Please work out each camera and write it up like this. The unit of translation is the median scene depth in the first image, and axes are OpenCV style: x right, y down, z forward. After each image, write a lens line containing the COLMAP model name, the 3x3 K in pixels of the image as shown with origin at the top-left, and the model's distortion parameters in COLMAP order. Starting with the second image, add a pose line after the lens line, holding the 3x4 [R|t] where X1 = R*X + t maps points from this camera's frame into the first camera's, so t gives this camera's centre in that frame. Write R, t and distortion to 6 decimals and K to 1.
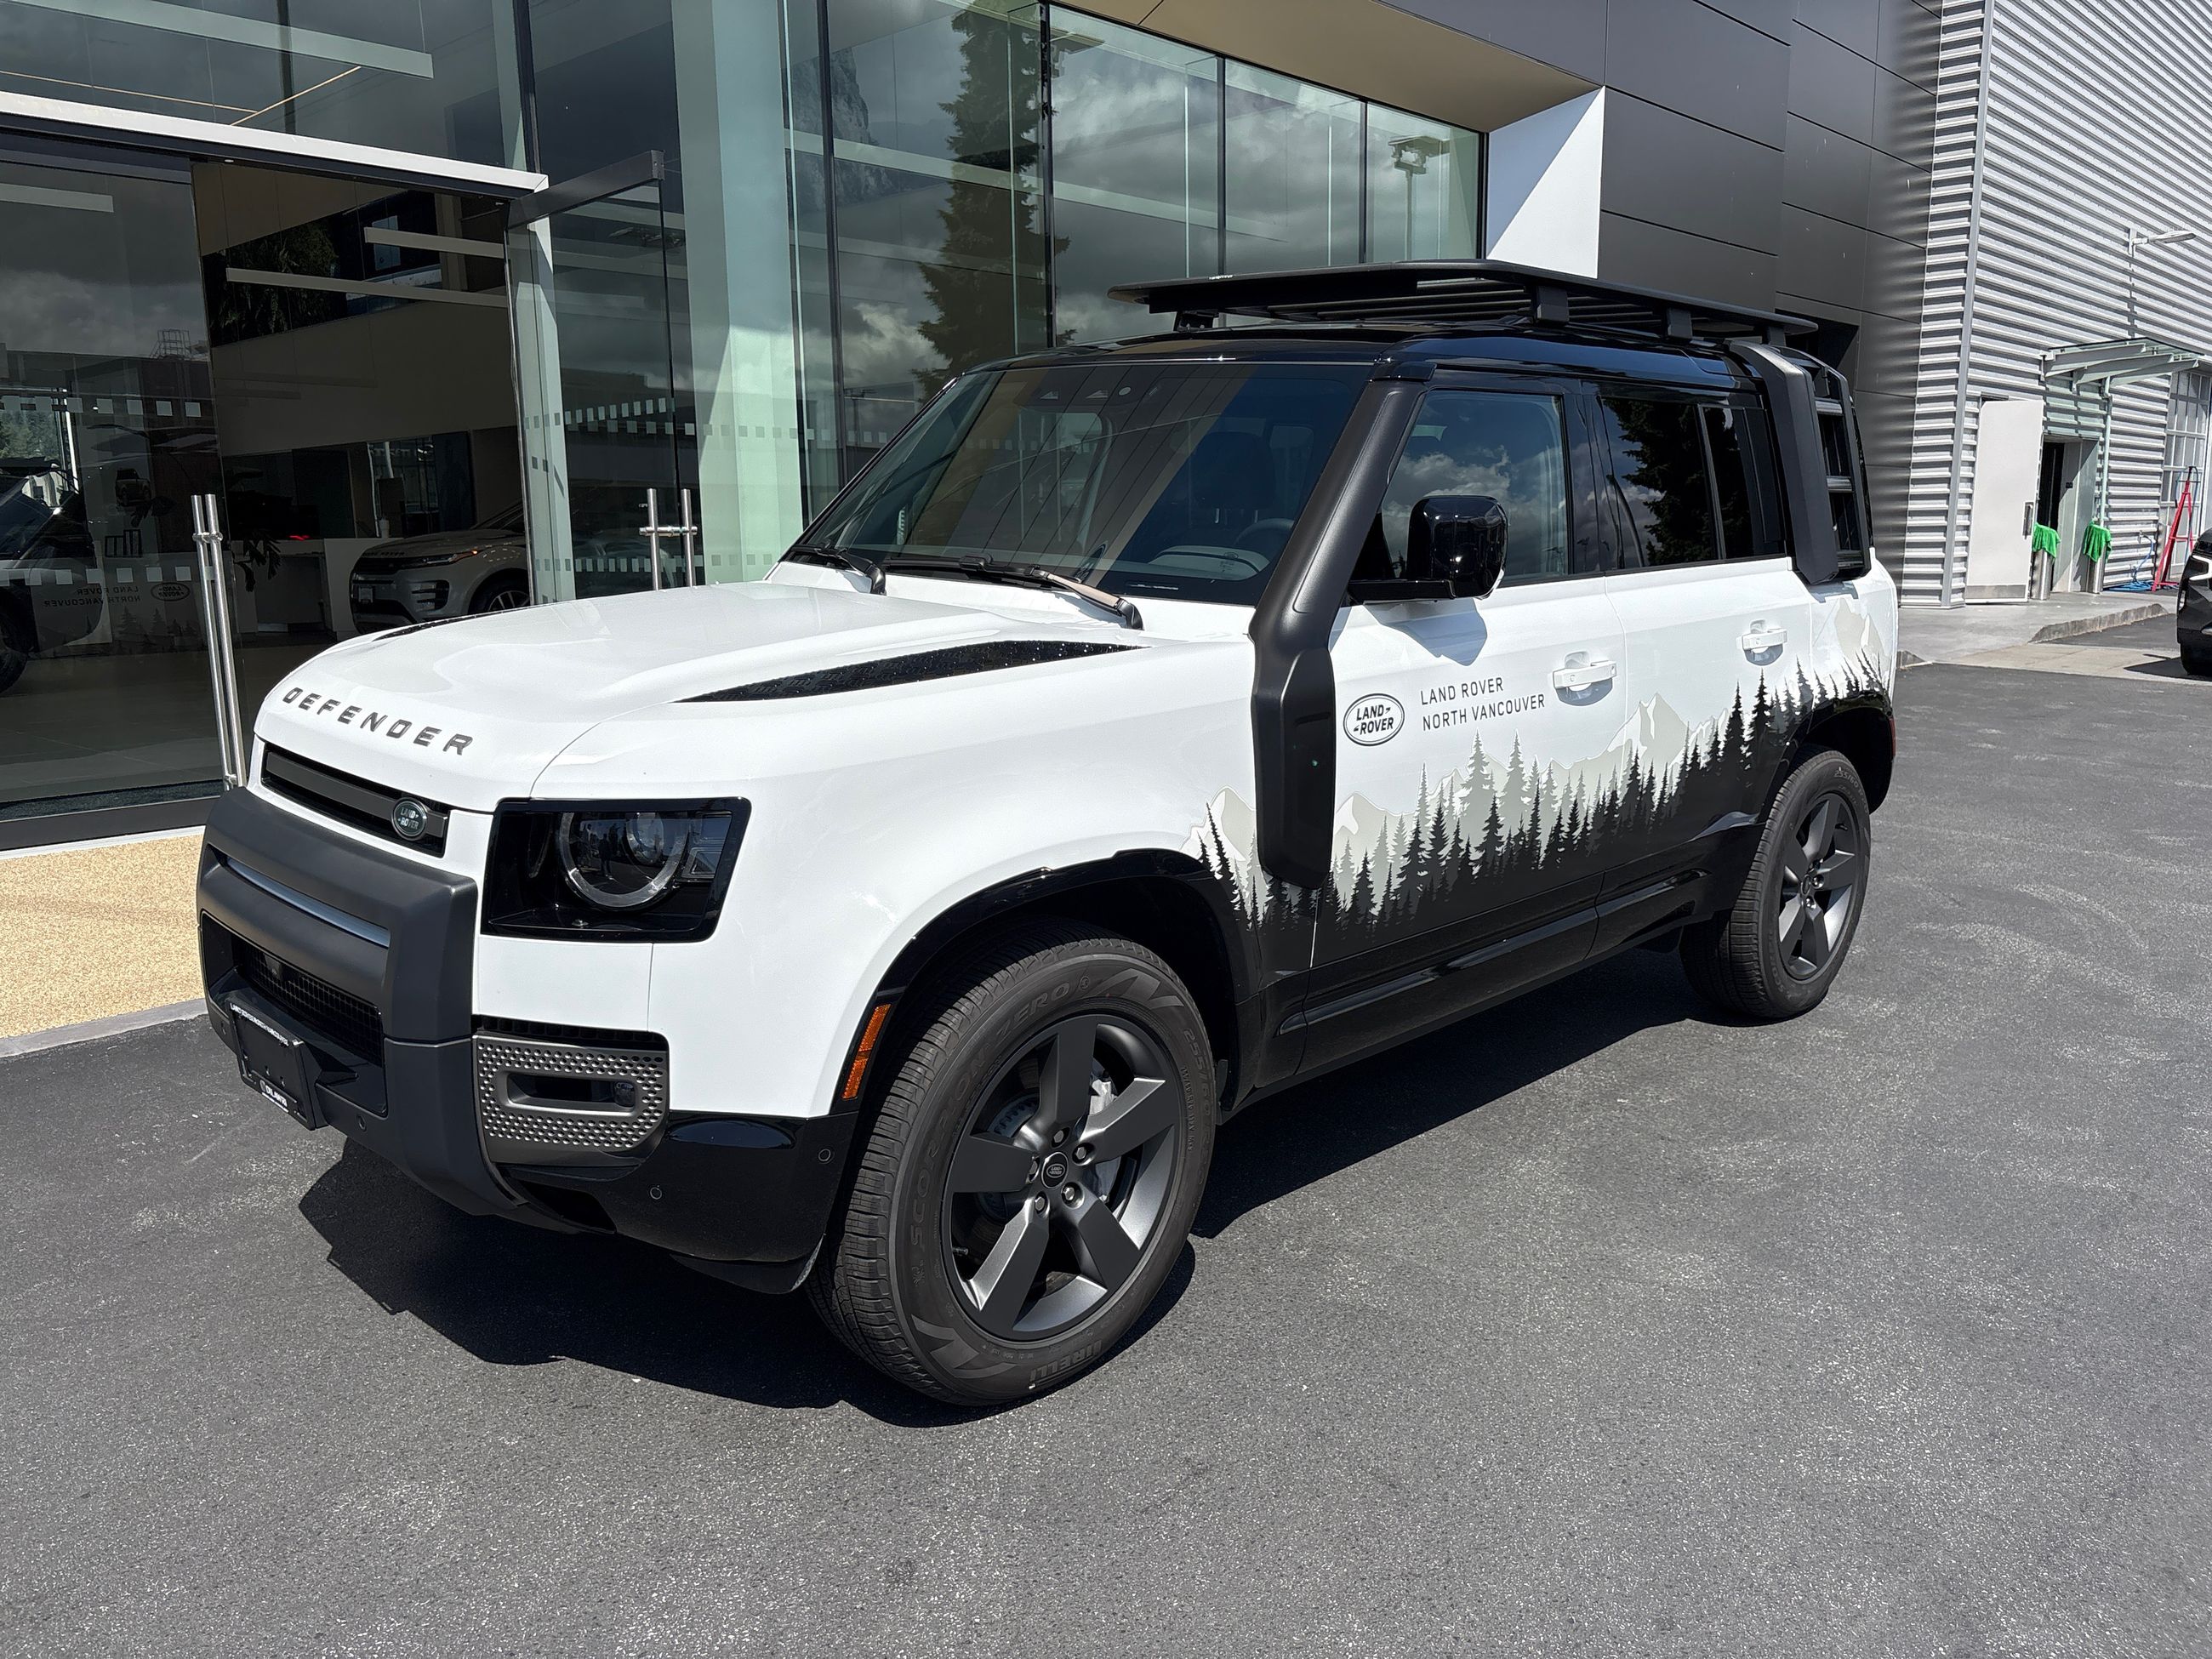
lens RADIAL K [[1628.1, 0, 1106.0], [0, 1628.1, 829.5], [0, 0, 1]] dist [0.054947, -0.058603]
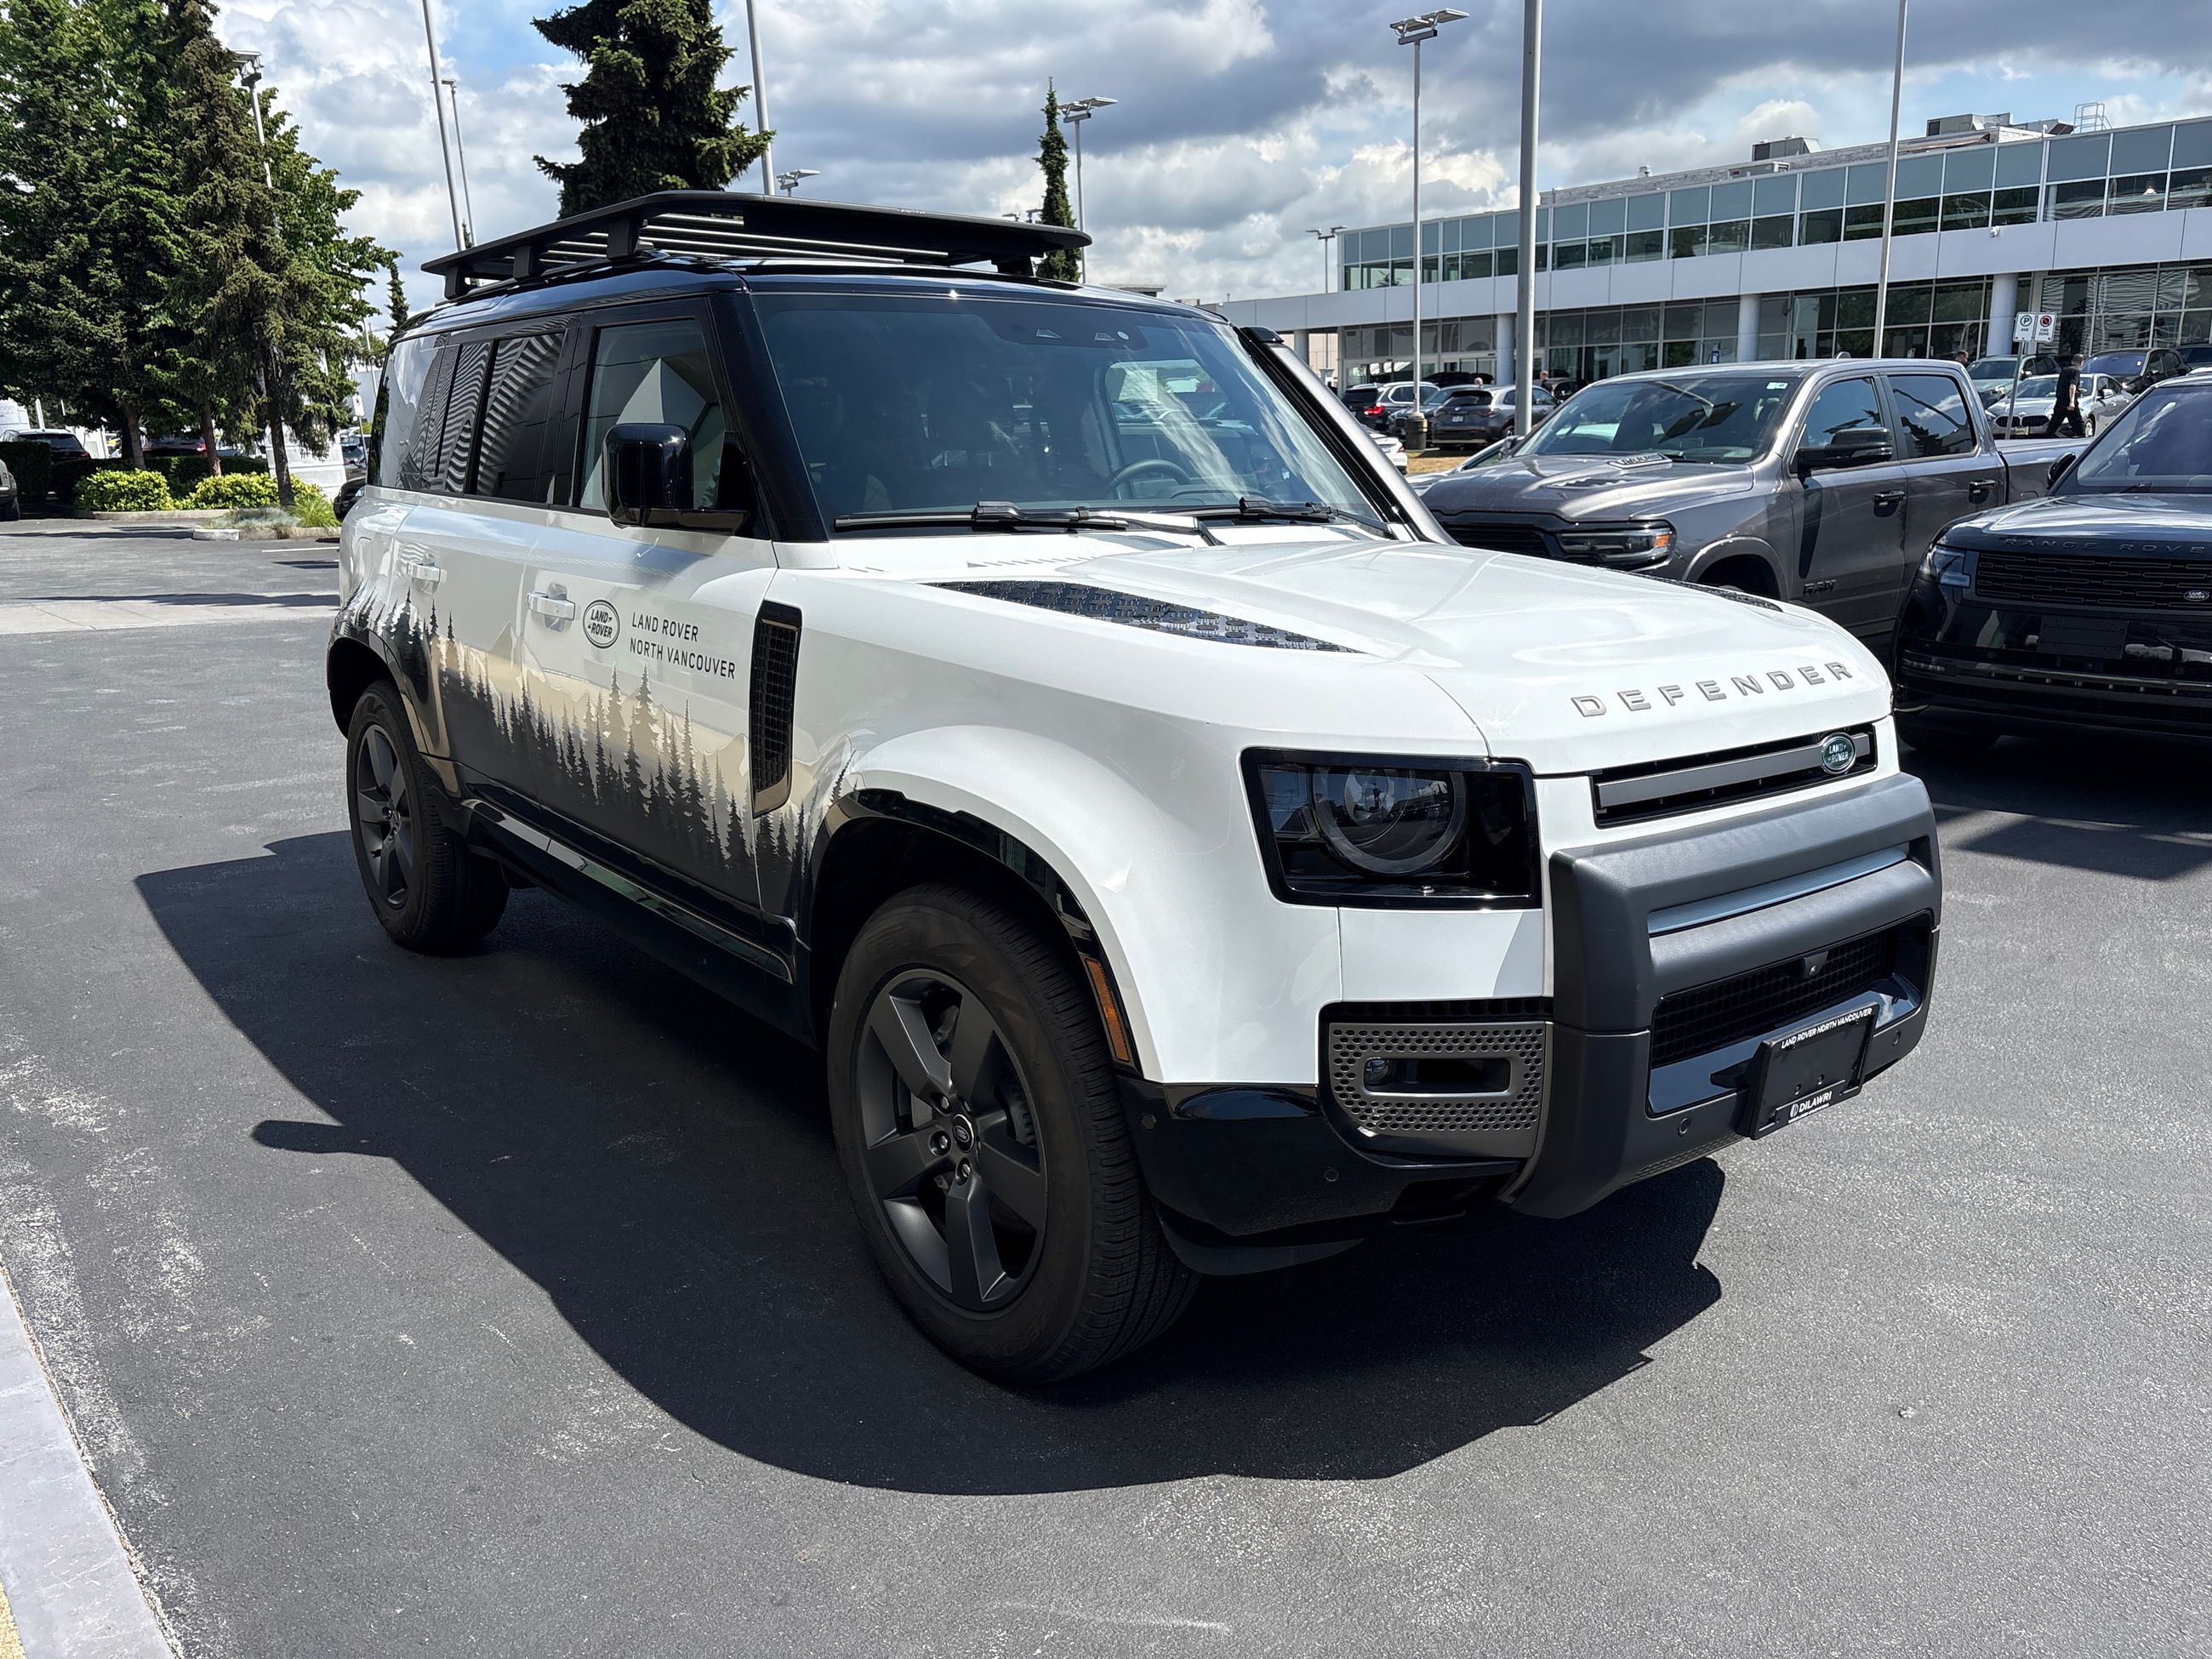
lens RADIAL K [[1628.1, 0, 1106.0], [0, 1628.1, 829.5], [0, 0, 1]] dist [0.054947, -0.058603]
pose [[0.149769, -0.244281, 0.958069, -1.238168], [0.214603, 0.953929, 0.209678, -0.228533], [-0.965150, 0.174201, 0.195292, 1.031722]]
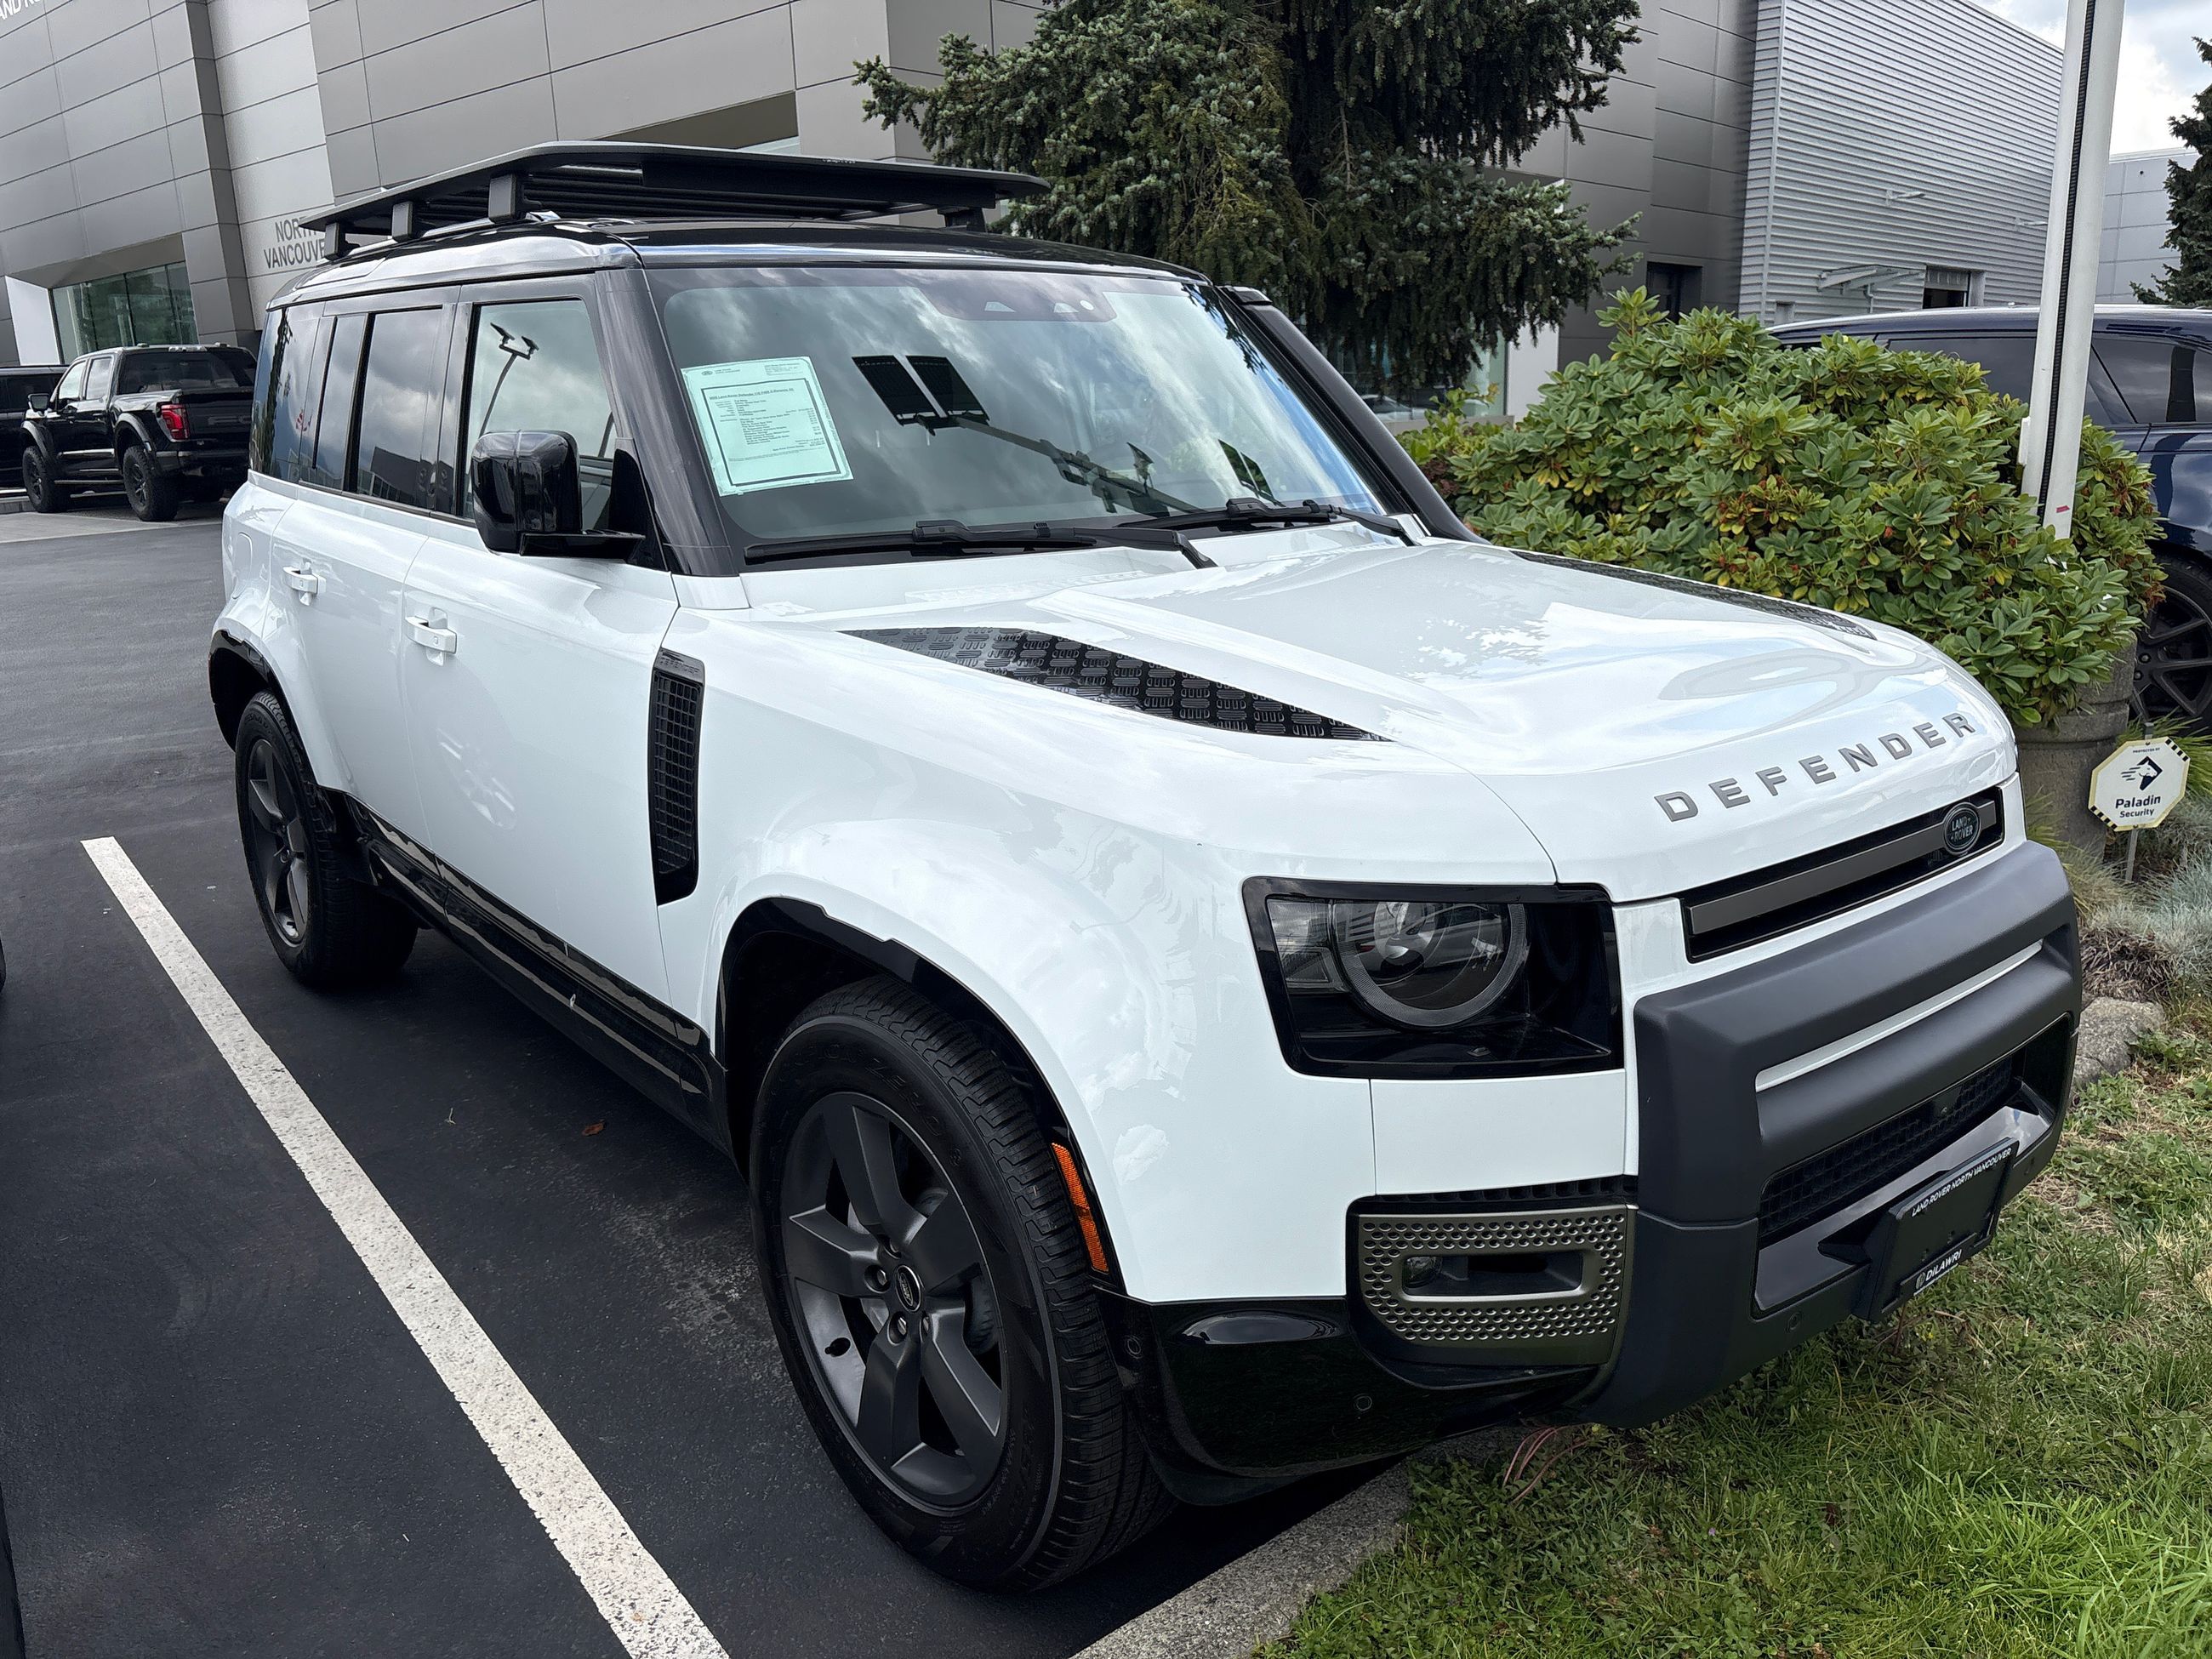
lens RADIAL K [[1628.1, 0, 1106.0], [0, 1628.1, 829.5], [0, 0, 1]] dist [0.054947, -0.058603]
pose [[0.133725, -0.290392, 0.947518, -1.071711], [0.232303, 0.938652, 0.254889, -0.270224], [-0.963407, 0.186026, 0.192980, 1.041448]]
